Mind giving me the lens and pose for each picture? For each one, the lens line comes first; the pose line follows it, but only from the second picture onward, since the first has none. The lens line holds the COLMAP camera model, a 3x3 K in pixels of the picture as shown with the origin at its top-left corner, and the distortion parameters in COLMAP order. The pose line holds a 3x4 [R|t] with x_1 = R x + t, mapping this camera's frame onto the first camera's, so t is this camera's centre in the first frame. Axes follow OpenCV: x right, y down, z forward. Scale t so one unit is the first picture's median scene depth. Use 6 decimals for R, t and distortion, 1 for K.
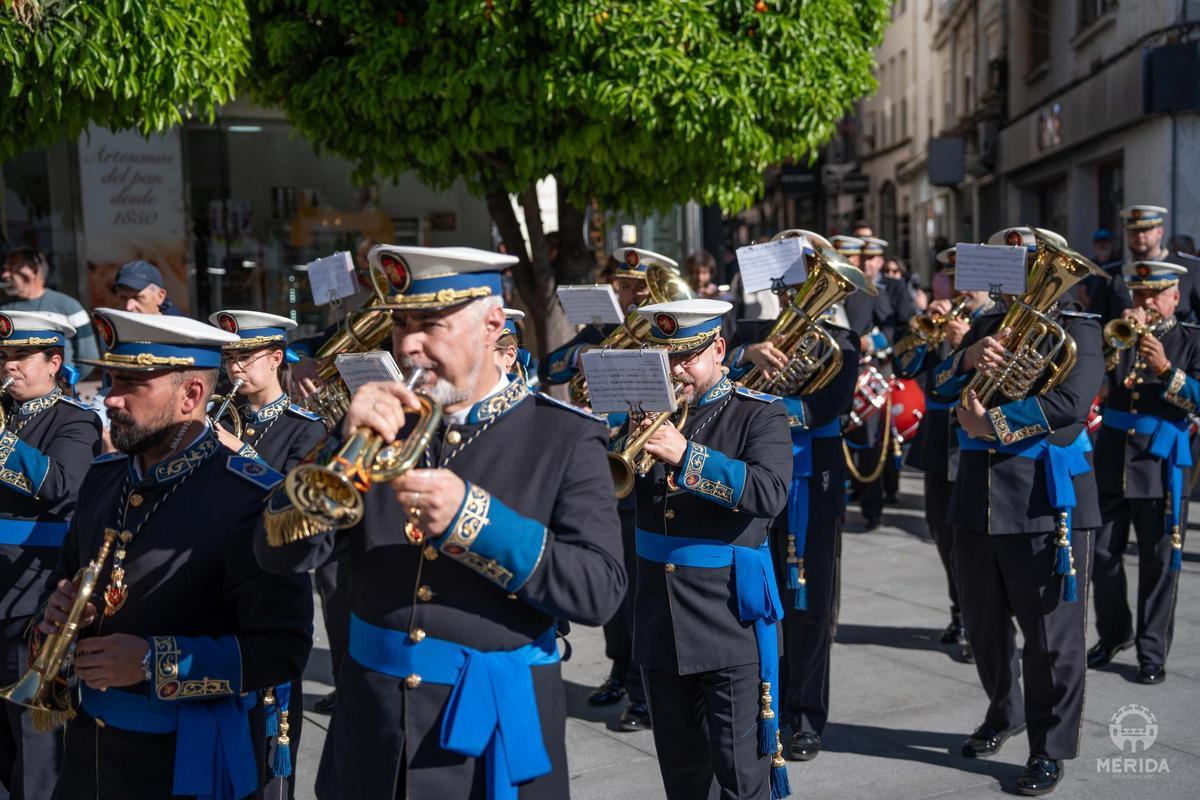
lens RADIAL K [[1565.9, 0, 600.0], [0, 1565.9, 400.0], [0, 0, 1]] dist [-0.020564, 0.483902]
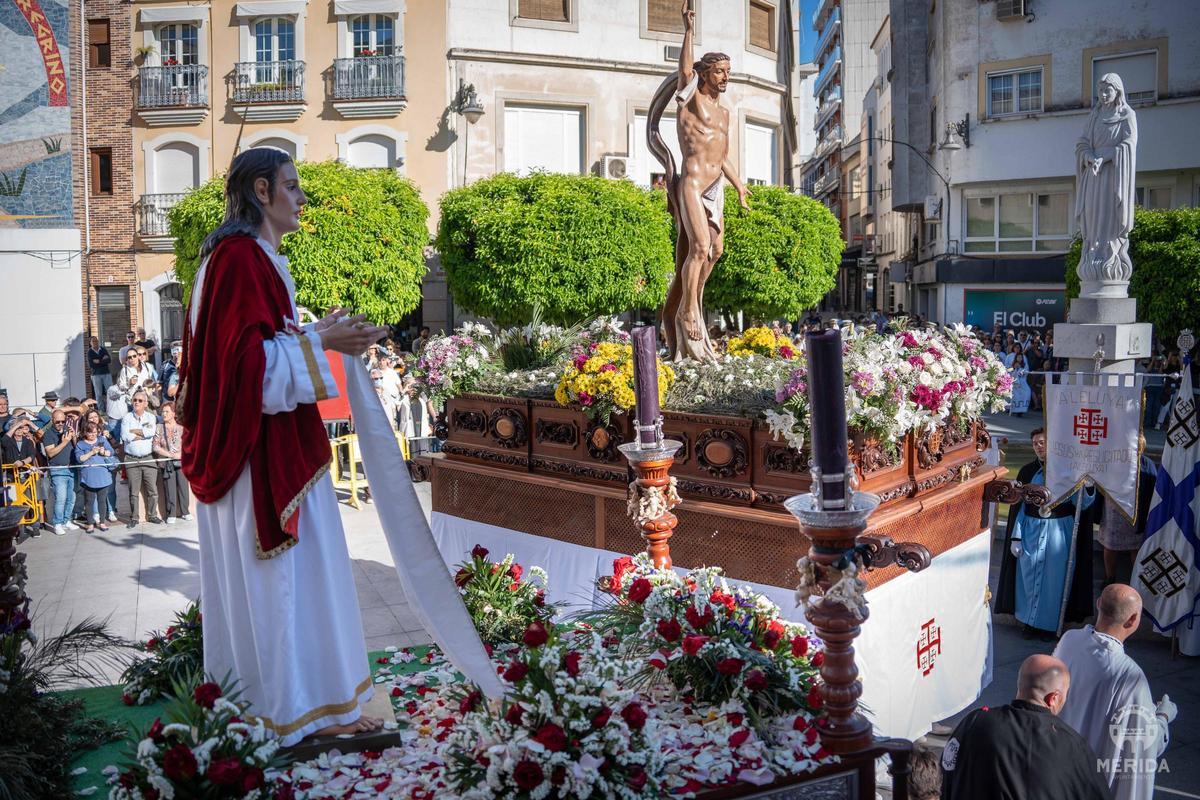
lens RADIAL K [[1008.8, 0, 562.2], [0, 1008.8, 394.3], [0, 0, 1]] dist [-0.189658, 0.132963]
pose [[0.984900, 0.034404, -0.169673, -0.042923], [-0.029660, 0.999097, 0.030420, -0.007926], [0.170566, -0.024928, 0.985031, -1.480758]]
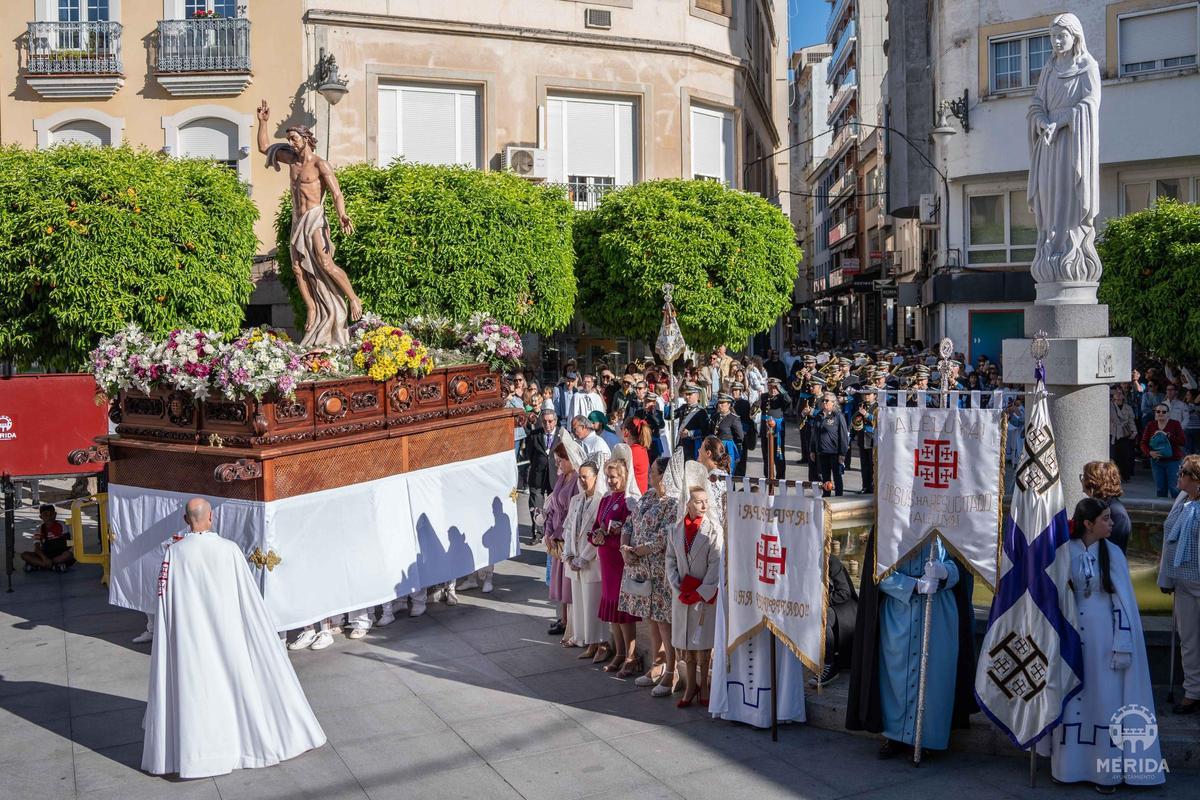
lens RADIAL K [[1244.3, 0, 603.1], [0, 1244.3, 363.5], [0, 0, 1]] dist [-0.129713, 0.172793]
pose [[0.991297, 0.018616, -0.130320, 0.155668], [-0.024714, 0.998666, -0.045333, 0.009366], [0.129302, 0.048159, 0.990435, -1.376772]]
